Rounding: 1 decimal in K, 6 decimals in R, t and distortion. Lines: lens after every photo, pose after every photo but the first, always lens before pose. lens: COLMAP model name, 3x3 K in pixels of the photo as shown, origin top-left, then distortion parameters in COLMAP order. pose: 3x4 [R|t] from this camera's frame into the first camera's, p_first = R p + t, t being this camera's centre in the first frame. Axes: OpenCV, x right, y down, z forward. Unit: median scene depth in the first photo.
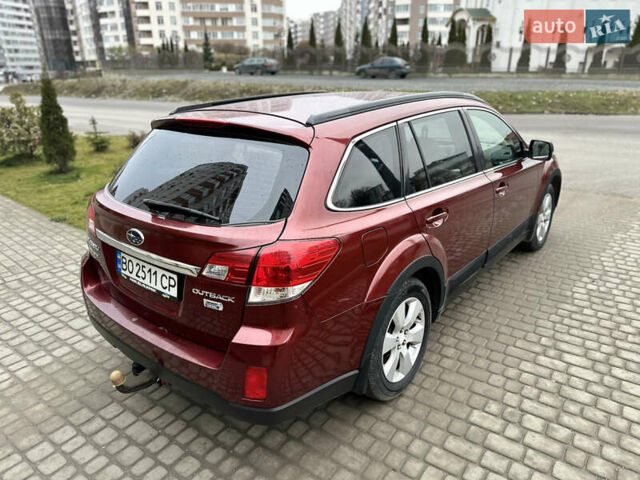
lens RADIAL K [[458.8, 0, 316.1], [0, 458.8, 239.8], [0, 0, 1]] dist [0.025156, -0.030691]
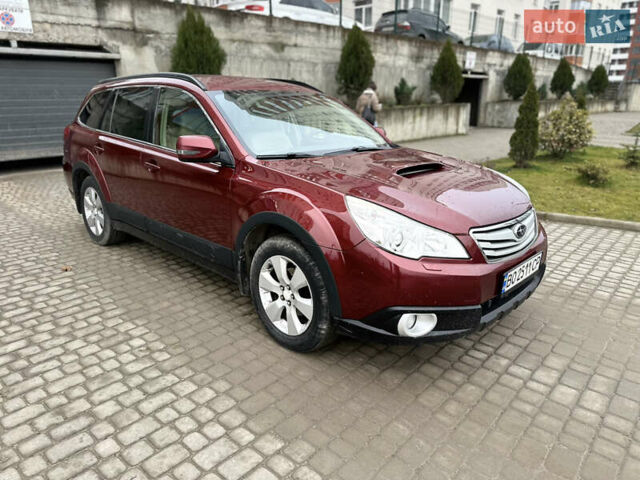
lens RADIAL K [[448.6, 0, 333.2], [0, 448.6, 239.4], [0, 0, 1]] dist [0.005281, 0.000664]
pose [[-0.071827, 0.321345, -0.944234, 1.637410], [-0.332081, 0.884965, 0.326435, -0.517659], [0.940512, 0.337009, 0.043148, 1.652254]]
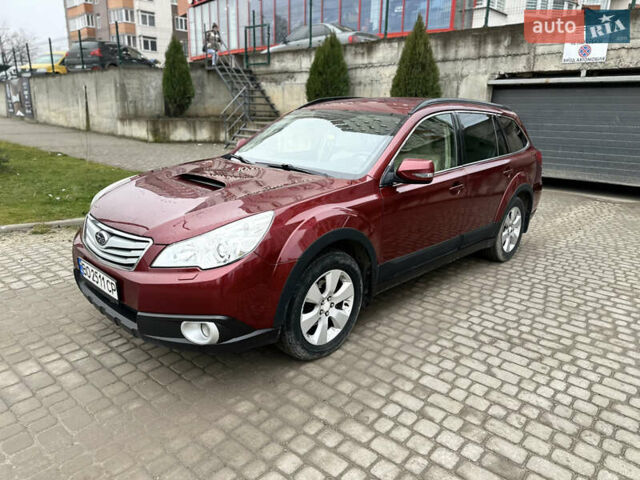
lens RADIAL K [[457.1, 0, 316.0], [0, 457.1, 239.9], [0, 0, 1]] dist [0.042667, -0.056657]
pose [[-0.996725, -0.030179, 0.075022, 0.277660], [0.017980, 0.821815, 0.569471, -0.879736], [-0.078840, 0.568955, -0.818581, 2.752856]]
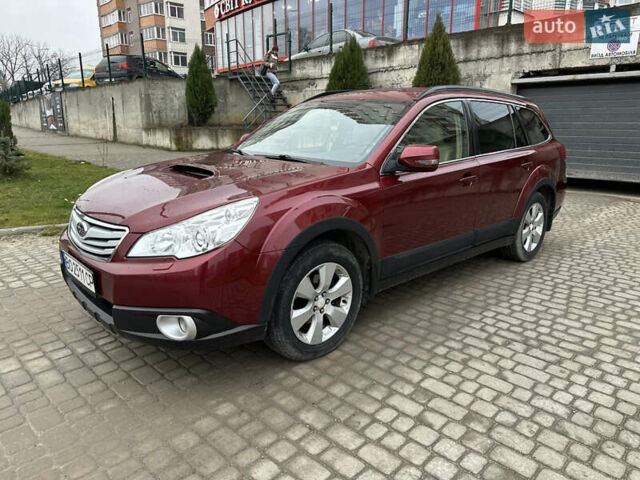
lens RADIAL K [[456.6, 0, 319.2], [0, 456.6, 238.6], [0, 0, 1]] dist [0.040997, -0.051608]
pose [[-0.991194, -0.022560, 0.130479, 0.211045], [0.052901, 0.835863, 0.546383, -0.806323], [-0.121389, 0.548475, -0.827309, 2.712074]]
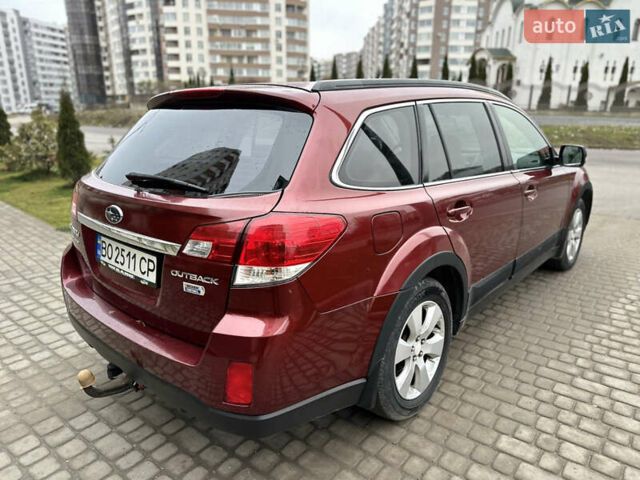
lens RADIAL K [[461.8, 0, 320.0], [0, 461.8, 240.0], [0, 0, 1]] dist [0.004504, -0.003857]
pose [[0.999196, 0.025529, -0.030903, 0.021263], [-0.027669, 0.997100, -0.070898, 0.069939], [0.029004, 0.071696, 0.997005, 0.099743]]
